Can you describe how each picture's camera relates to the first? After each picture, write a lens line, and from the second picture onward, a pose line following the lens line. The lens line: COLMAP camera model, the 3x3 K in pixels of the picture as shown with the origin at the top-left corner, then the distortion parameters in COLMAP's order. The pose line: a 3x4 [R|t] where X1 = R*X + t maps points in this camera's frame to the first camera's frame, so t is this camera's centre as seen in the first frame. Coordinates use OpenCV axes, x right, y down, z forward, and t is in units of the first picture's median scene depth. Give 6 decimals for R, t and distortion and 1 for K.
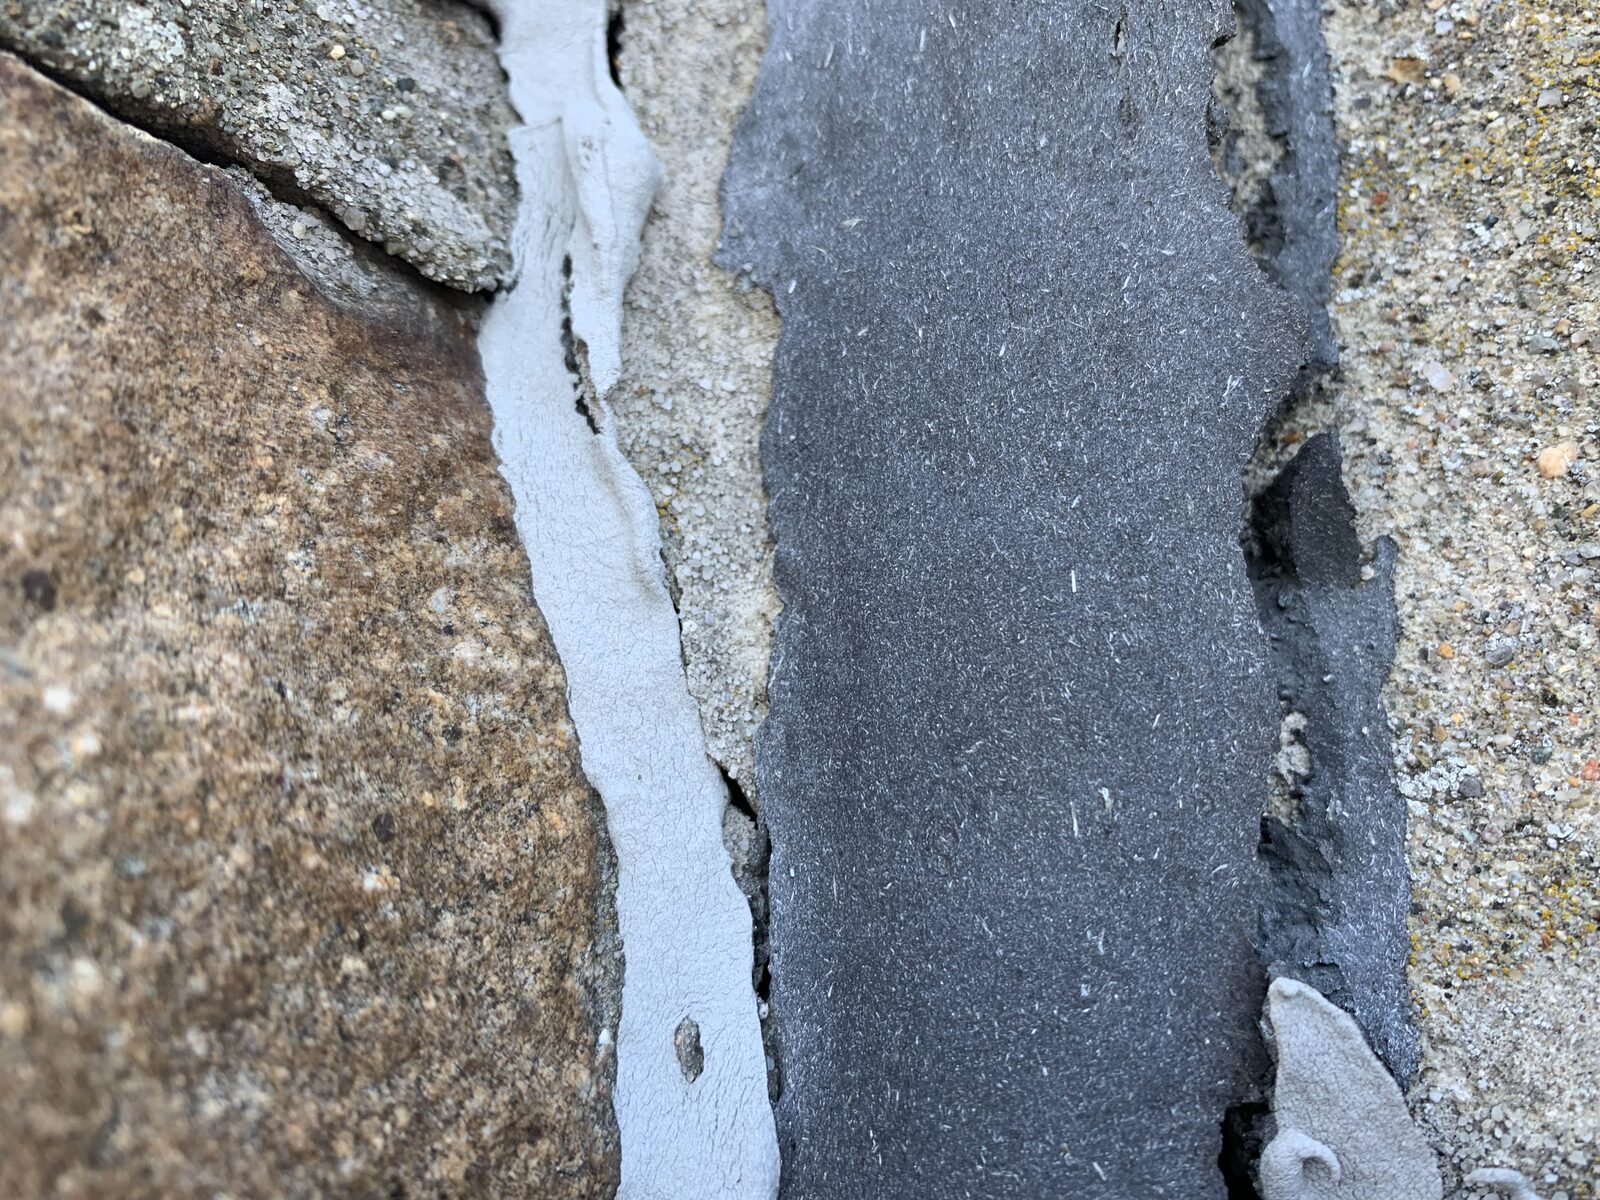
lens RADIAL K [[1206.7, 0, 800.0], [0, 1206.7, 600.0], [0, 0, 1]] dist [-0.005703, -0.001647]
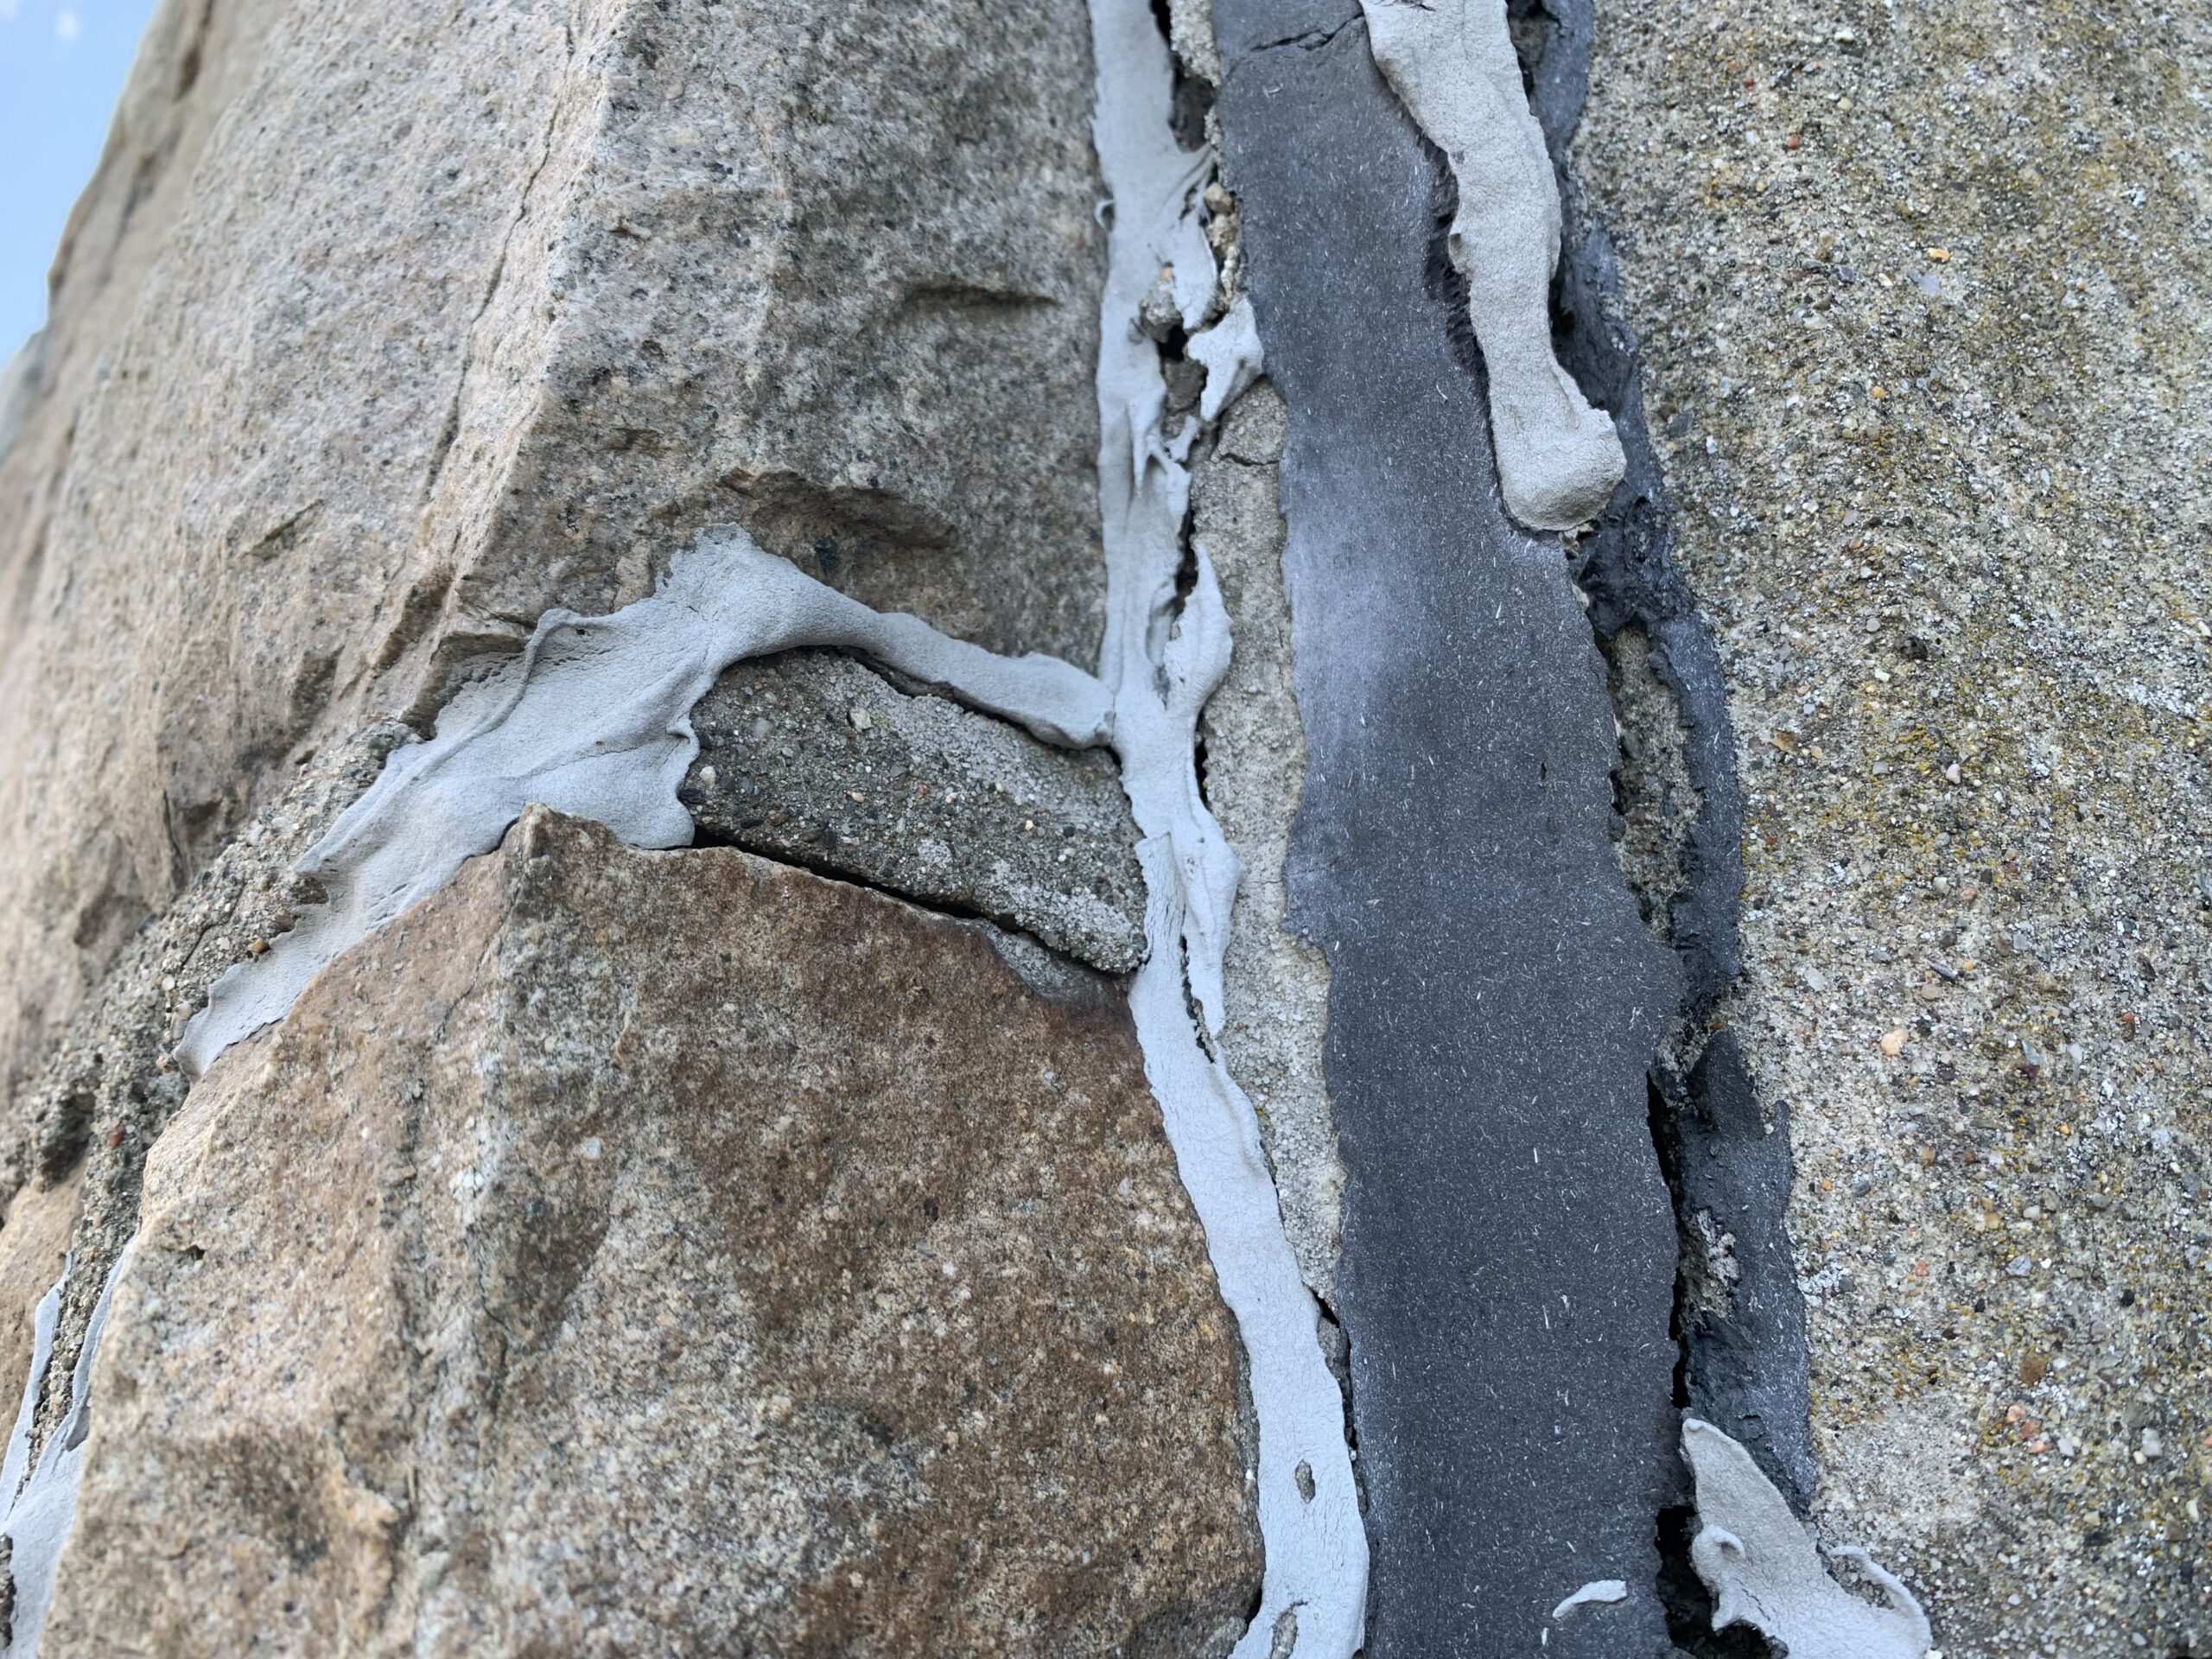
lens RADIAL K [[1720.8, 0, 1119.7], [0, 1720.8, 833.5], [0, 0, 1]] dist [0.160789, -0.568706]
pose [[0.977638, -0.087546, -0.191205, 0.156192], [0.066743, 0.991389, -0.112664, -0.188391], [0.199422, 0.097383, 0.975063, -1.159462]]
